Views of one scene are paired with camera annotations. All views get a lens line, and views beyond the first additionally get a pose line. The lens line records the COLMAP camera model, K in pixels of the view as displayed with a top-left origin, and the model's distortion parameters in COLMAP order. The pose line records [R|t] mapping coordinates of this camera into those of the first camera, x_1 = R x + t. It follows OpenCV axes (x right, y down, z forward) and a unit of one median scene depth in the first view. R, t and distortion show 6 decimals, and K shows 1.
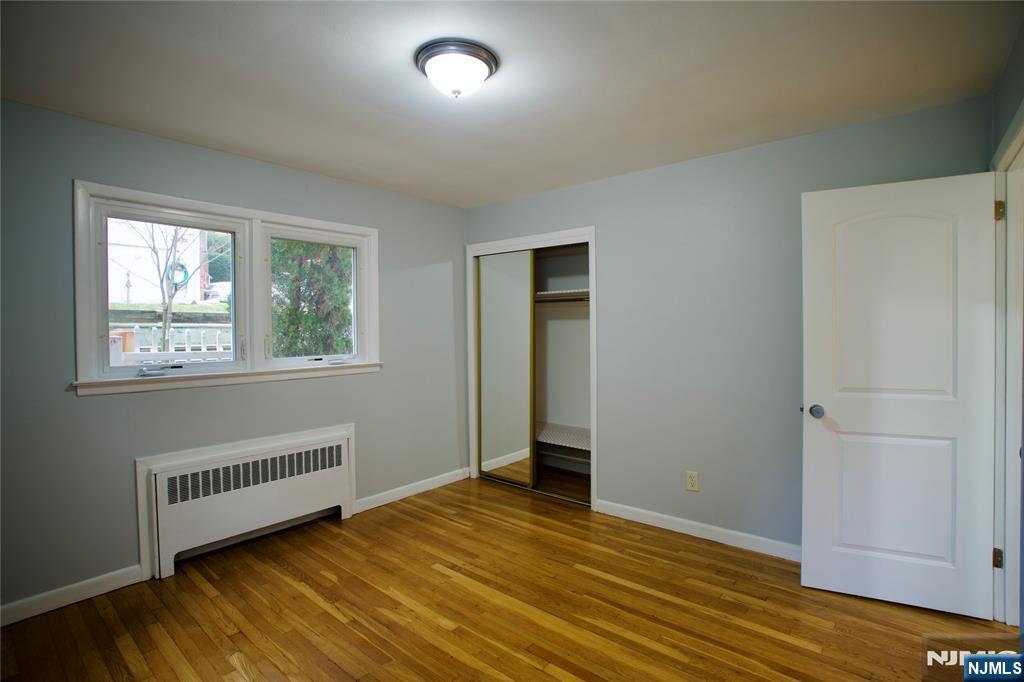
lens RADIAL K [[496.0, 0, 510.6], [0, 496.0, 339.2], [0, 0, 1]] dist [-0.075305, 0.029170]
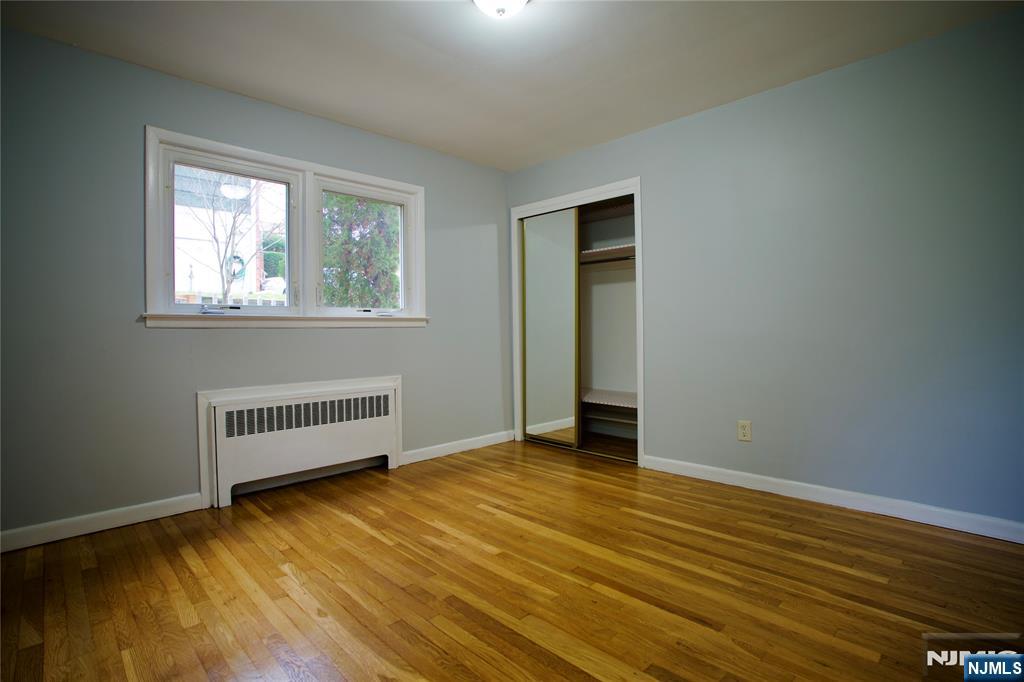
lens RADIAL K [[496.0, 0, 510.6], [0, 496.0, 339.2], [0, 0, 1]] dist [-0.075305, 0.029170]
pose [[0.996013, -0.001952, -0.089182, -0.001083], [0.001472, 0.999984, -0.005448, 0.120276], [0.089192, 0.005295, 0.996000, 0.000386]]
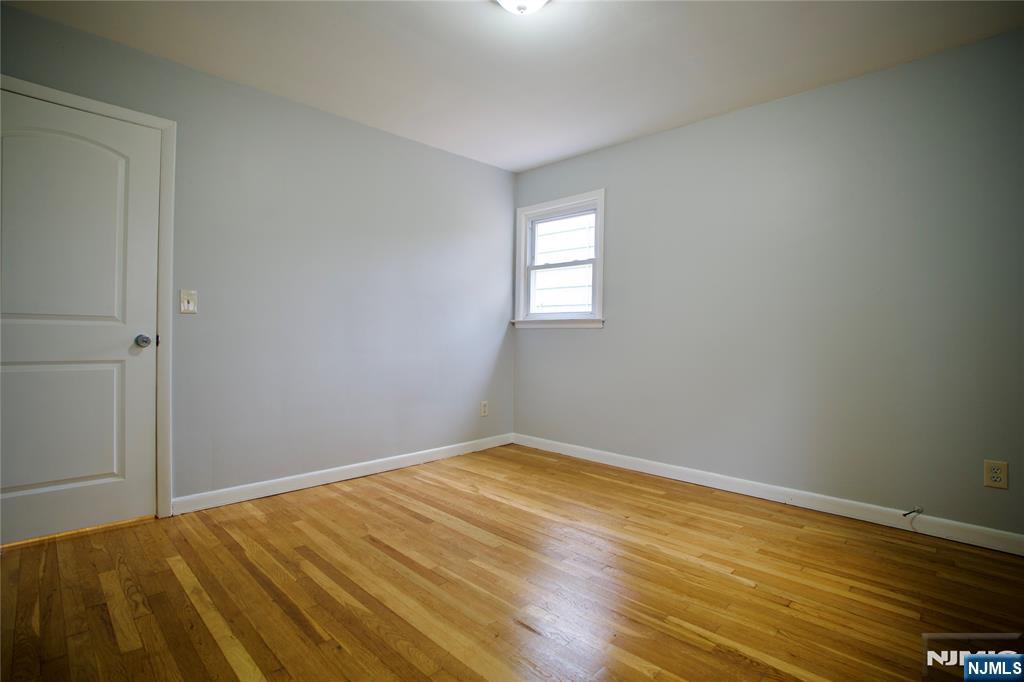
lens RADIAL K [[496.0, 0, 510.6], [0, 496.0, 339.2], [0, 0, 1]] dist [-0.075305, 0.029170]
pose [[-0.997255, -0.004303, 0.073925, -0.108269], [-0.002188, 0.999587, 0.028667, 0.094432], [-0.074018, 0.028427, -0.996852, 1.312230]]
